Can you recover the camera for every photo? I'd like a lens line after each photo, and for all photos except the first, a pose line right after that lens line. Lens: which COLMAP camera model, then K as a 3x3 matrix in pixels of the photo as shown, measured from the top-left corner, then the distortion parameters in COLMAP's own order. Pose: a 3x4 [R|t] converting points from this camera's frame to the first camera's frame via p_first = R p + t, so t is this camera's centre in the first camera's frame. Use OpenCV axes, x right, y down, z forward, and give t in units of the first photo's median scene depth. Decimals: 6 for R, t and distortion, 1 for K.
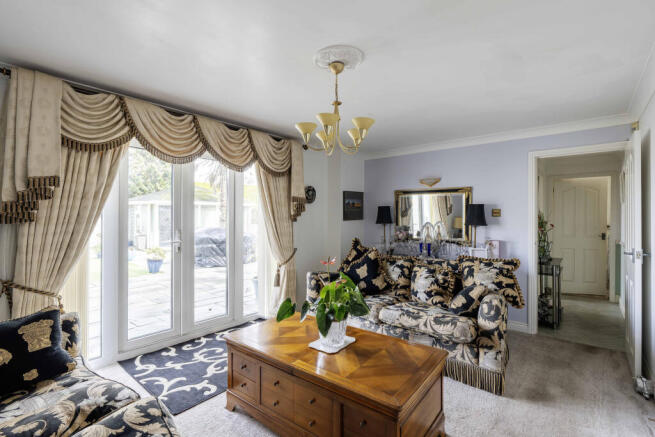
lens RADIAL K [[306.9, 0, 327.6], [0, 306.9, 217.1], [0, 0, 1]] dist [-0.012759, 0.000284]
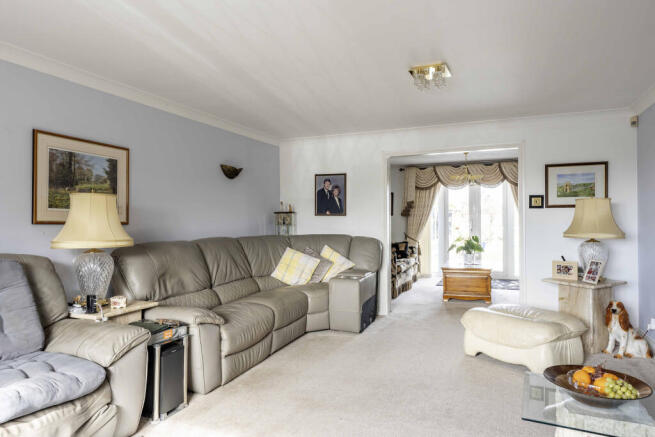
lens RADIAL K [[398.6, 0, 327.0], [0, 398.6, 219.2], [0, 0, 1]] dist [0.000357, 0.000006]
pose [[0.268631, -0.010237, -0.963189, 2.333902], [0.007434, 0.999936, -0.008554, 0.067426], [0.963215, -0.004862, 0.268690, -0.777781]]
